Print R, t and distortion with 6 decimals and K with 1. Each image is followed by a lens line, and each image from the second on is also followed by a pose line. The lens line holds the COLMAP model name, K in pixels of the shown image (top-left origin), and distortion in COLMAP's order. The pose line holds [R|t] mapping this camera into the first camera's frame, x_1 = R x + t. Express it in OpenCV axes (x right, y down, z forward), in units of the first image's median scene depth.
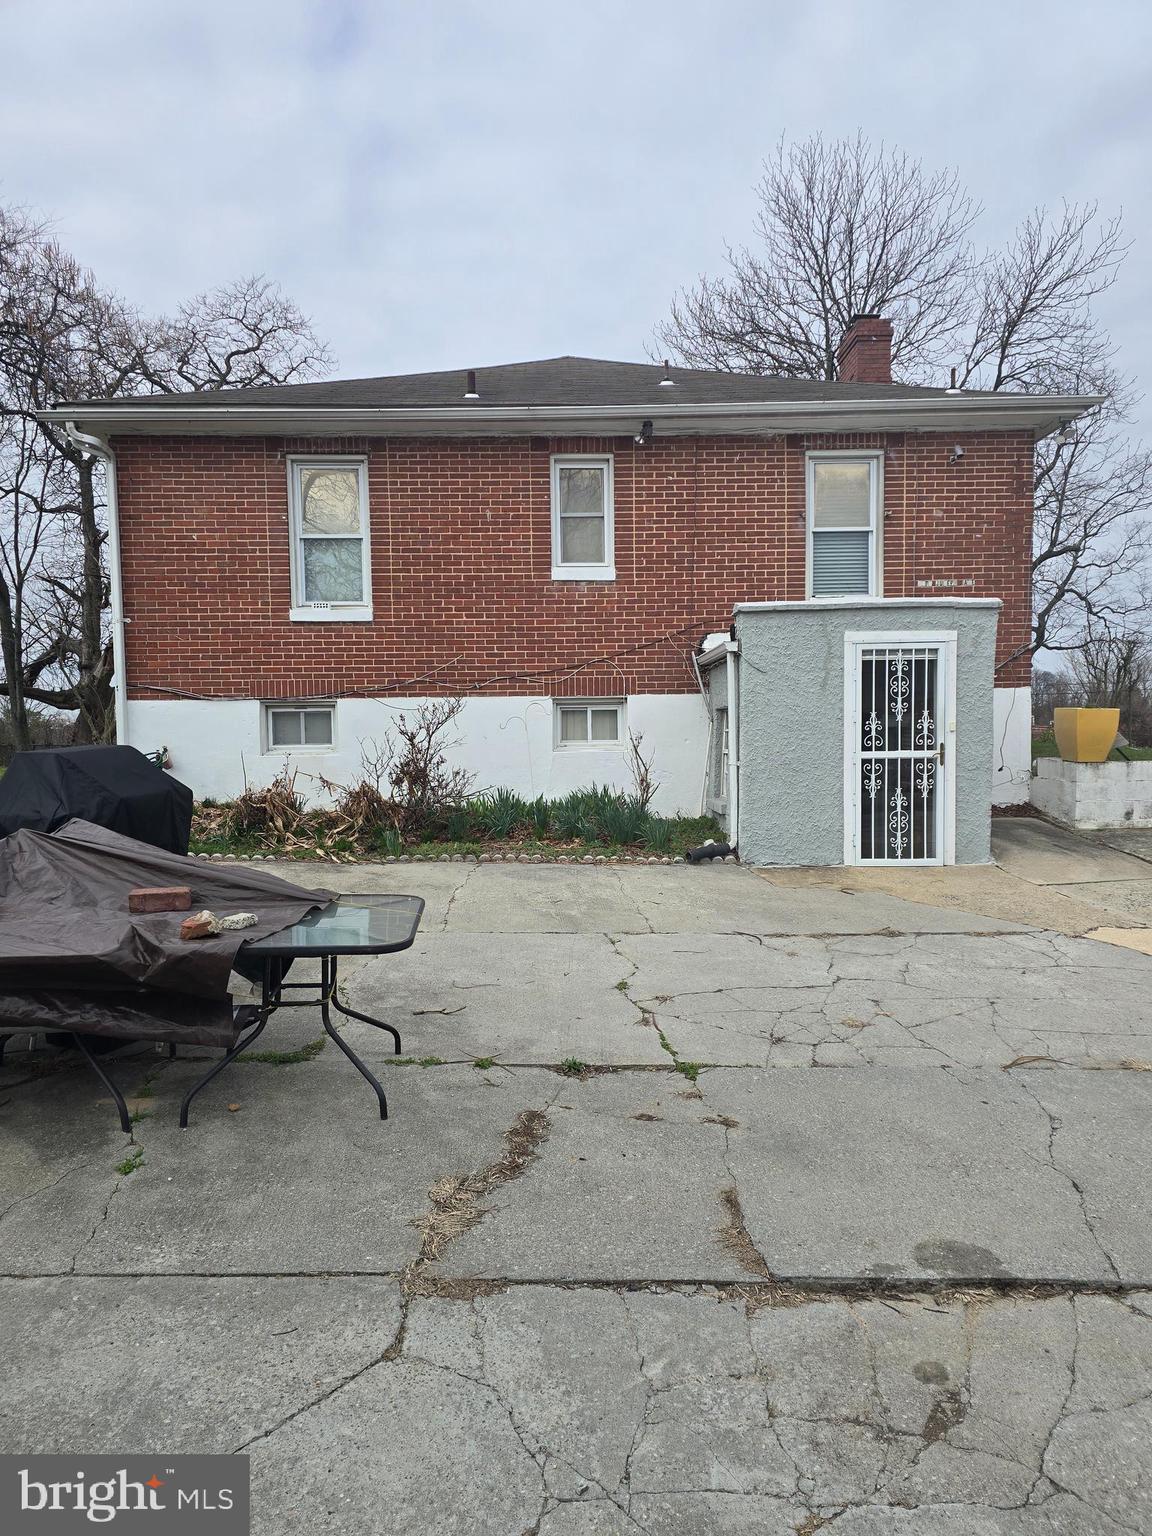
lens RADIAL K [[991.1, 0, 567.4], [0, 991.1, 775.3], [0, 0, 1]] dist [0.072463, -0.065732]
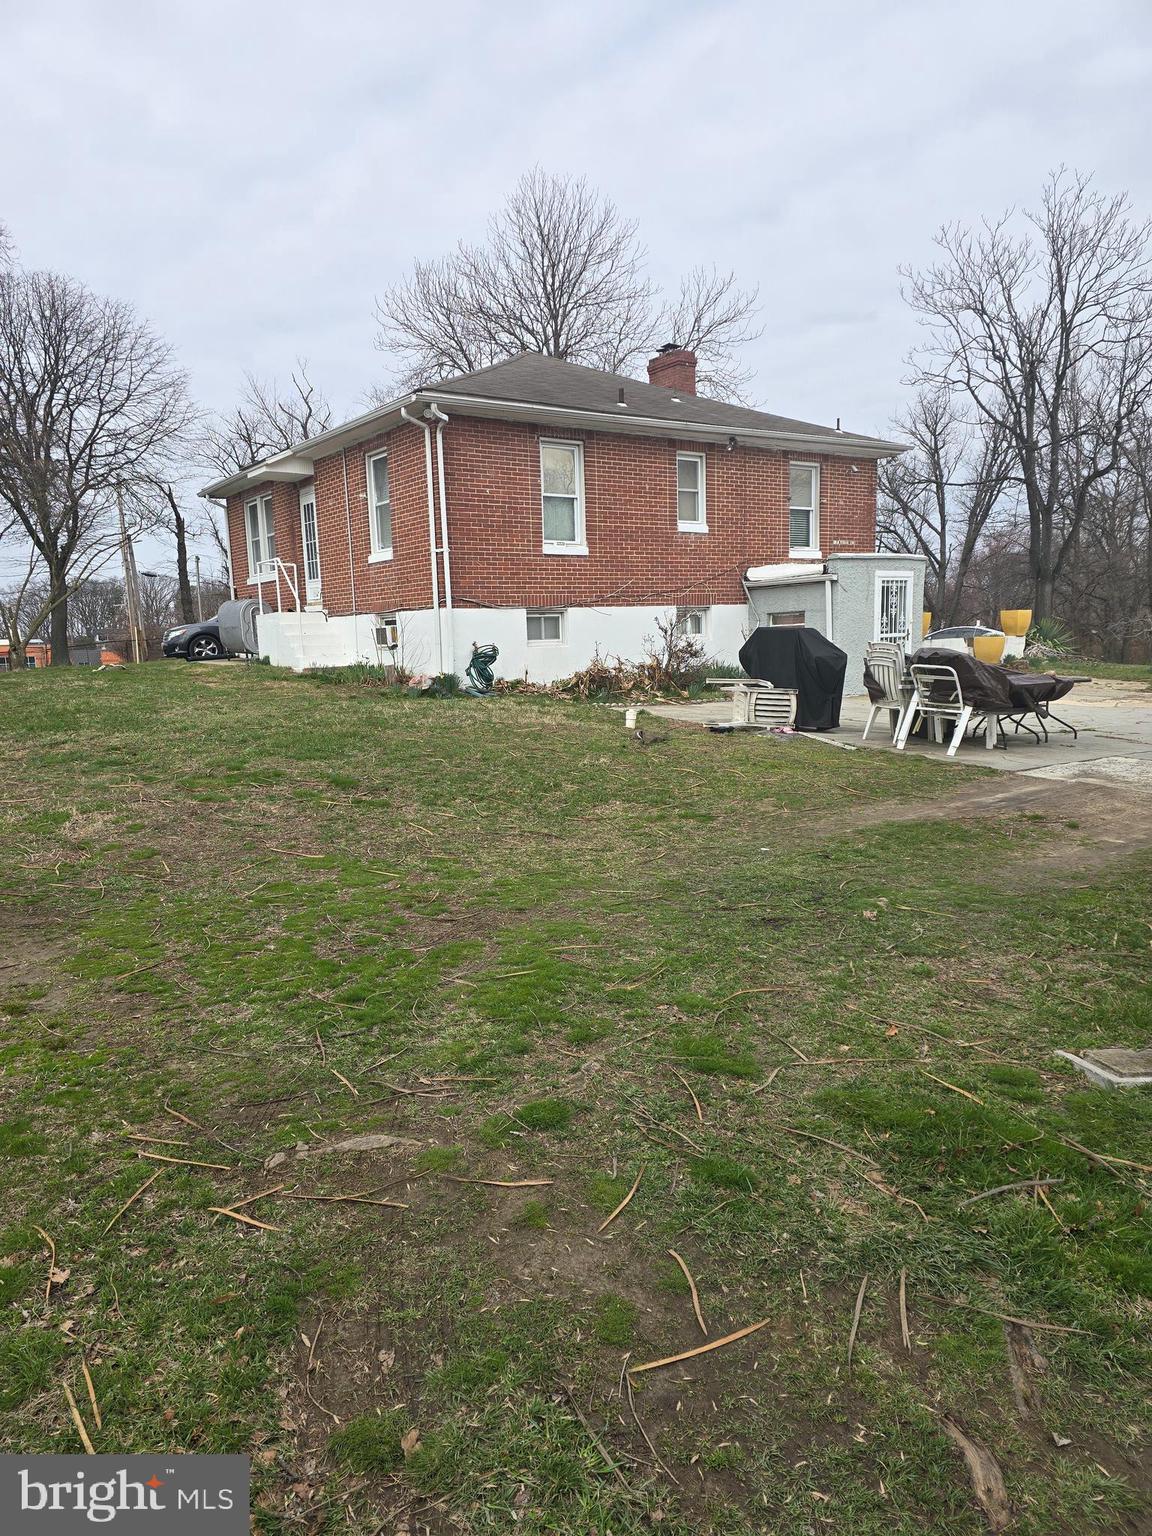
lens RADIAL K [[991.1, 0, 567.4], [0, 991.1, 775.3], [0, 0, 1]] dist [0.072463, -0.065732]
pose [[0.843404, -0.086728, 0.530234, -1.049208], [0.044992, 0.994820, 0.091152, 0.037709], [-0.535393, -0.053022, 0.842937, -0.267186]]
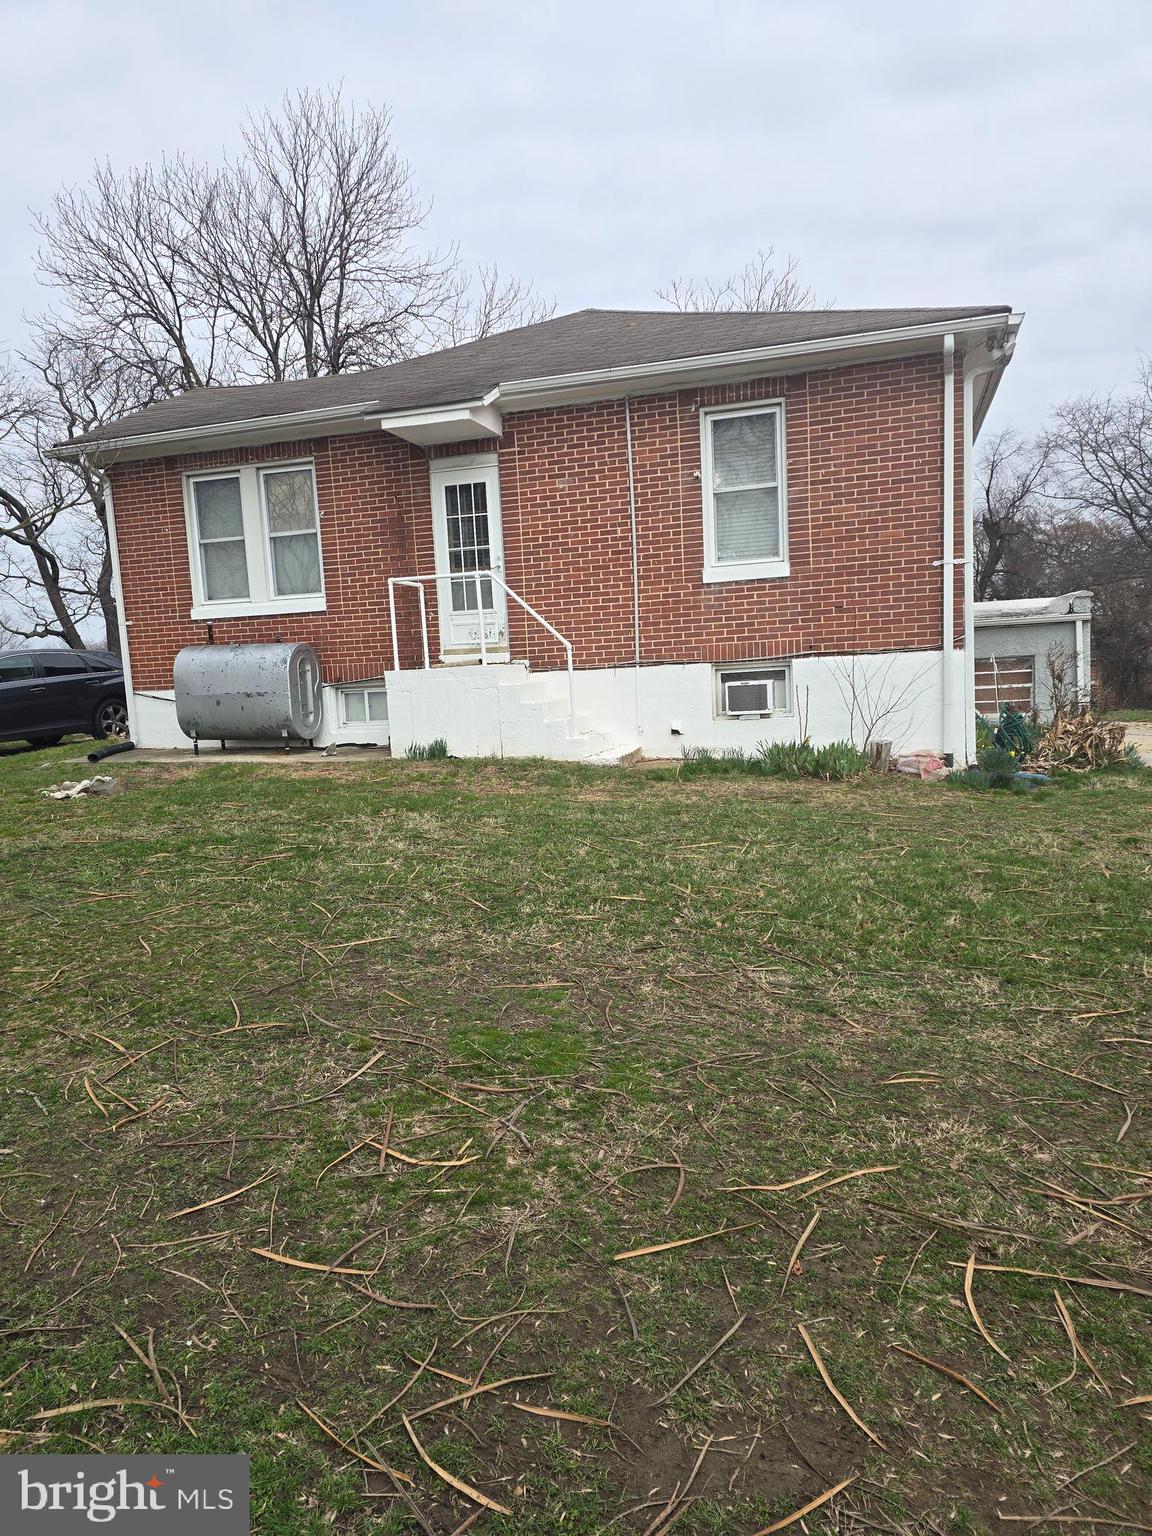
lens RADIAL K [[991.1, 0, 567.4], [0, 991.1, 775.3], [0, 0, 1]] dist [0.072463, -0.065732]
pose [[0.325923, -0.097497, 0.940355, -1.387080], [0.093425, 0.993121, 0.070587, -0.049382], [-0.940769, 0.064846, 0.332790, 0.916409]]
